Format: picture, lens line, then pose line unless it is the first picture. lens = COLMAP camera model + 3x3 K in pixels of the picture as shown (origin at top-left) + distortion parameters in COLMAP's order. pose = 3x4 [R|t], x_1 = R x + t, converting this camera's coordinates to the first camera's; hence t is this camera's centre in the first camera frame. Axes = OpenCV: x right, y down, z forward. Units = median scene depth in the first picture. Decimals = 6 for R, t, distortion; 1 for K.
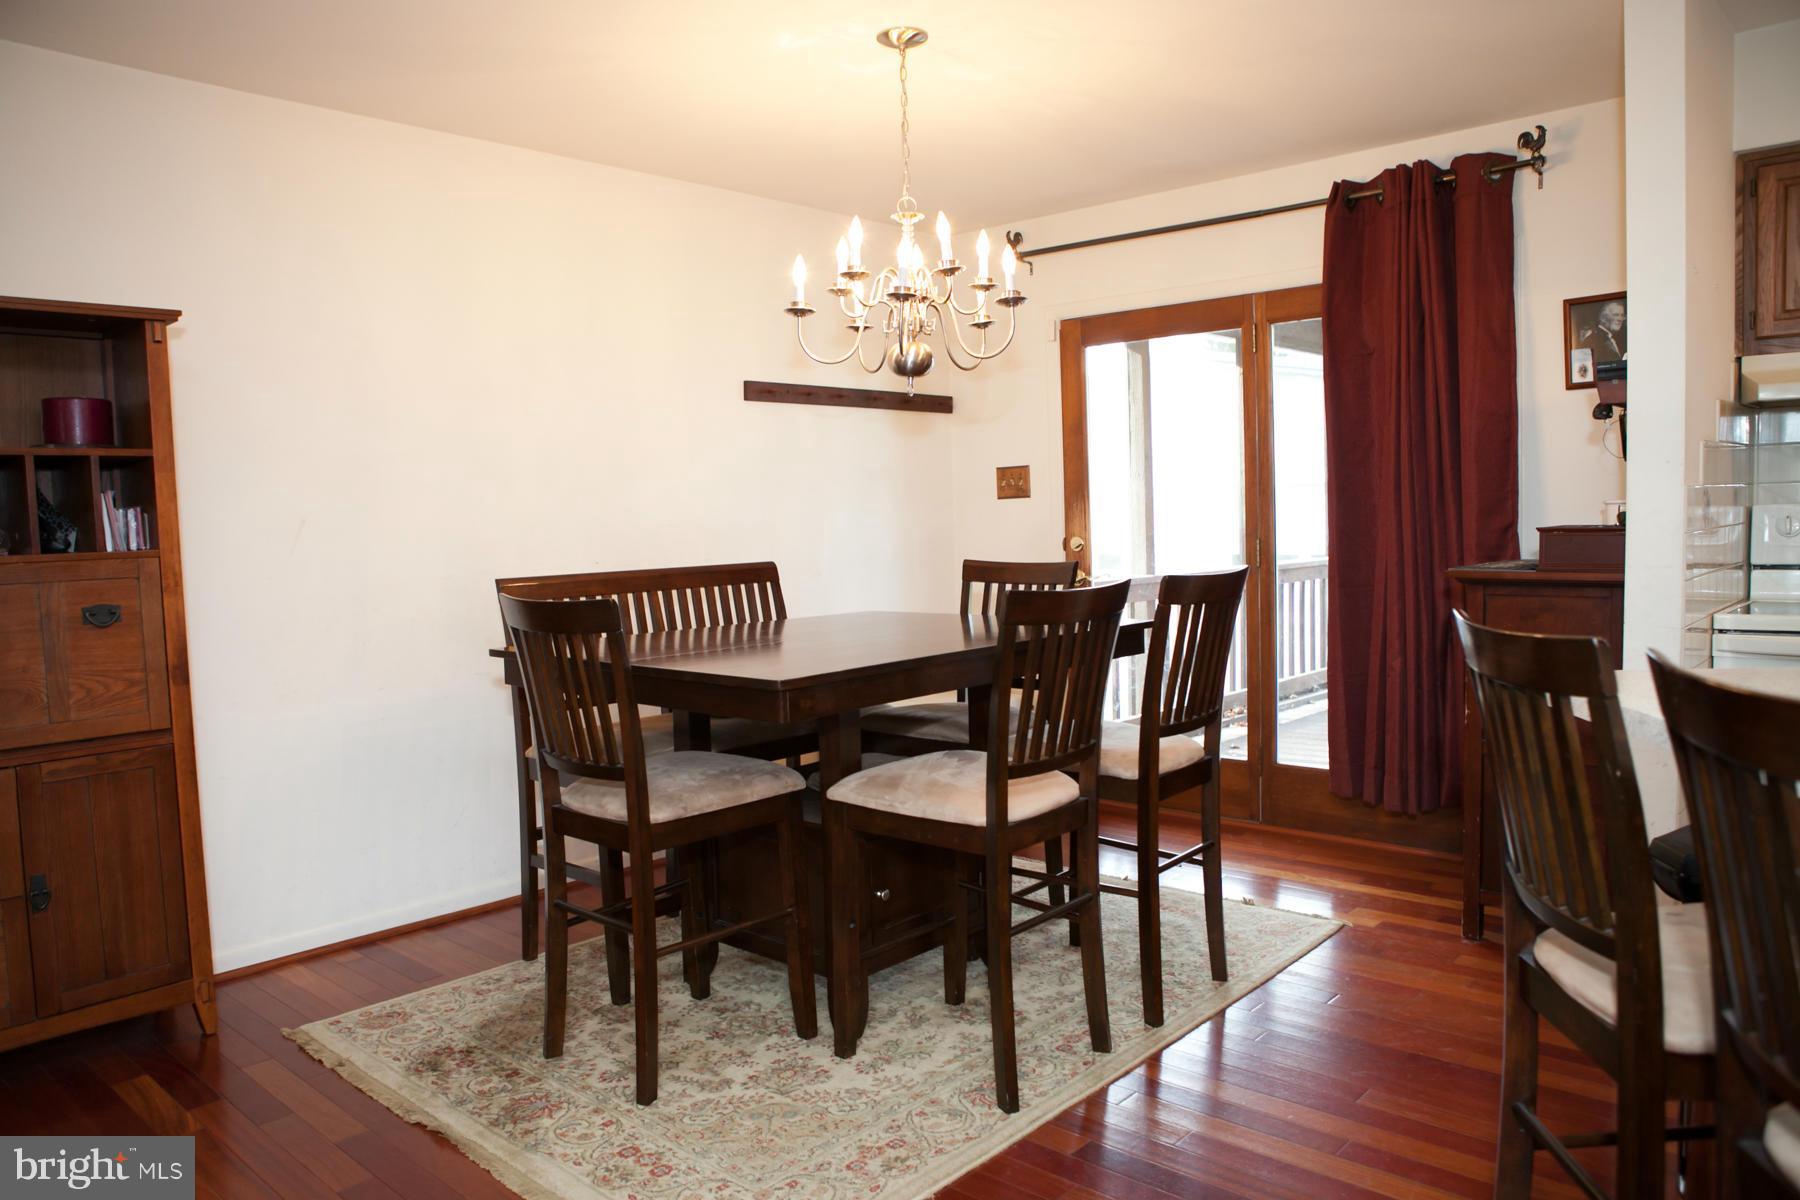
lens RADIAL K [[1247.9, 0, 907.3], [0, 1247.9, 595.8], [0, 0, 1]] dist [-0.090668, 0.056906]
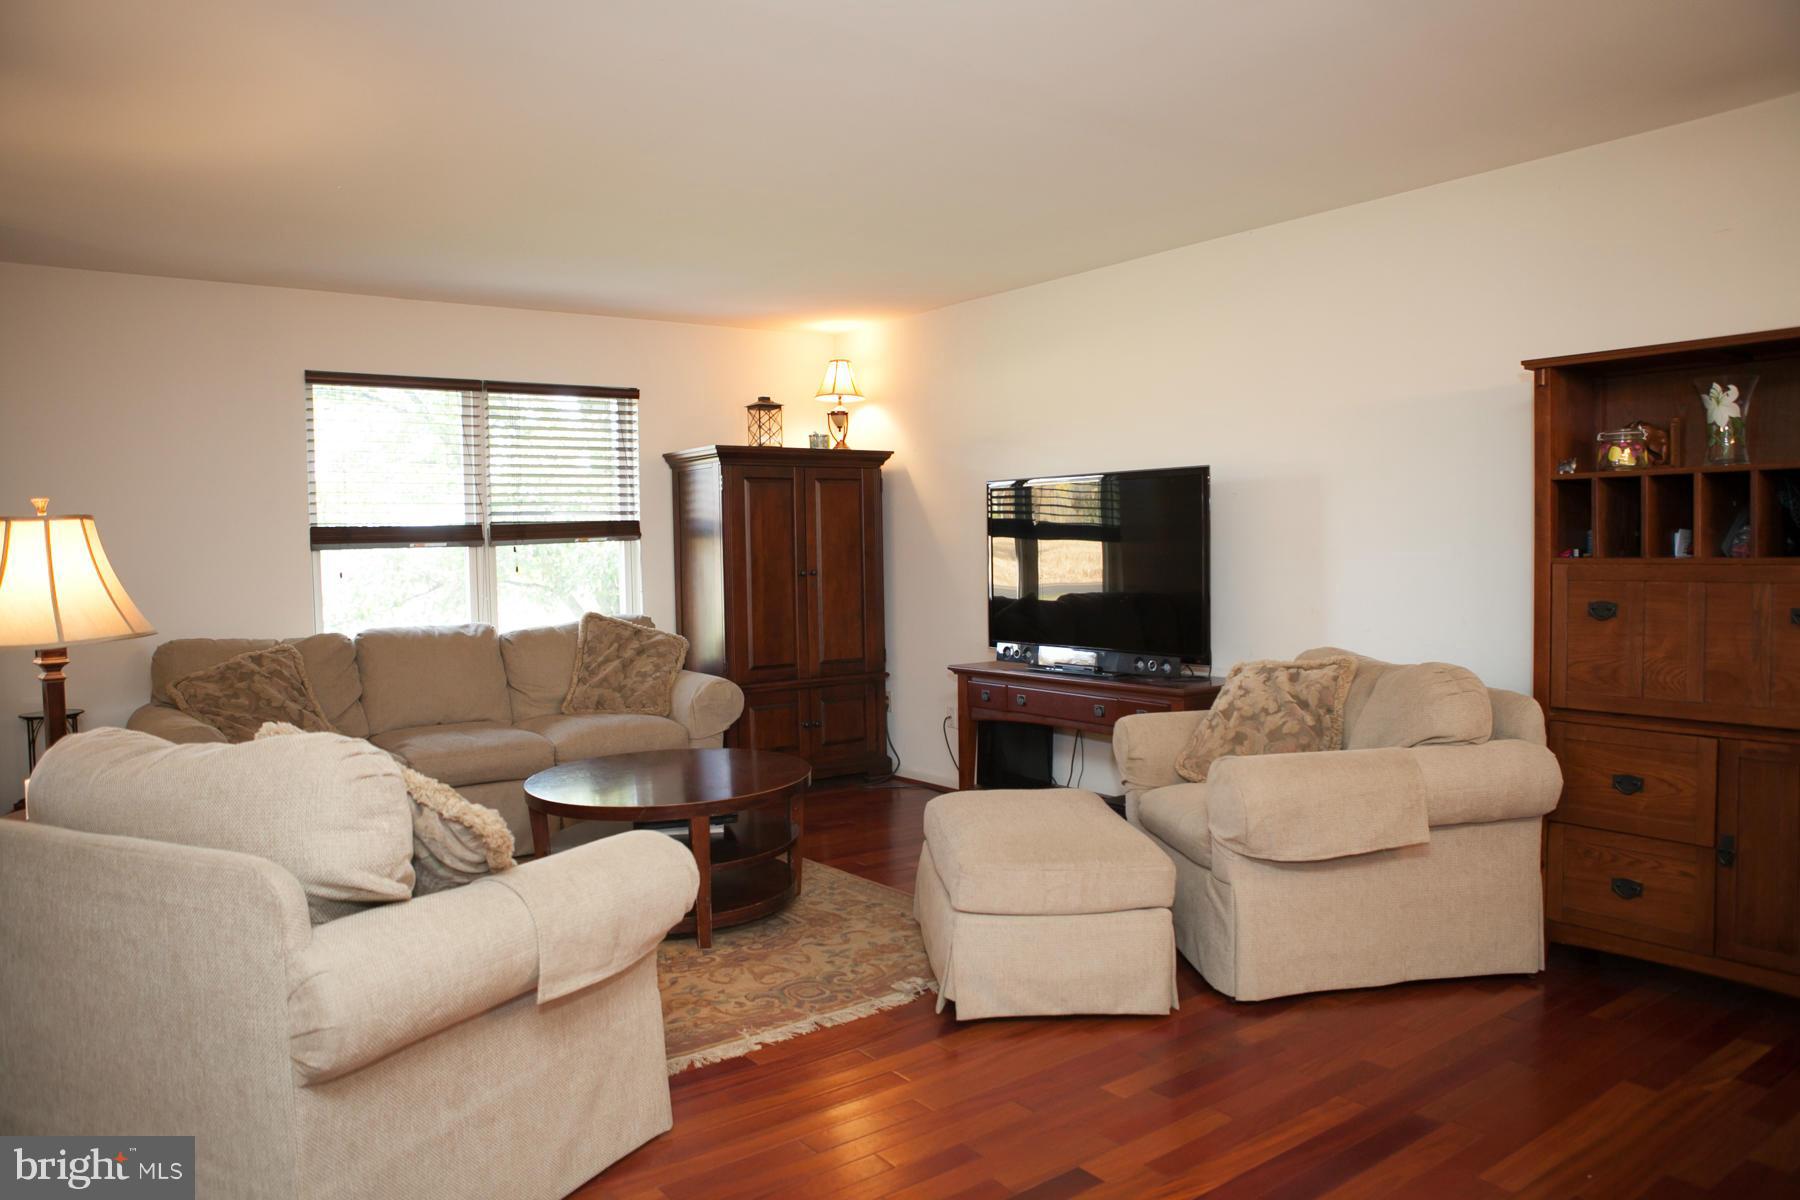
lens RADIAL K [[1247.9, 0, 902.2], [0, 1247.9, 604.1], [0, 0, 1]] dist [-0.090668, 0.056906]
pose [[-0.195303, 0.081894, -0.977318, 0.538976], [-0.050215, 0.994366, 0.093358, -0.055425], [0.979457, 0.067309, -0.190090, 0.431899]]
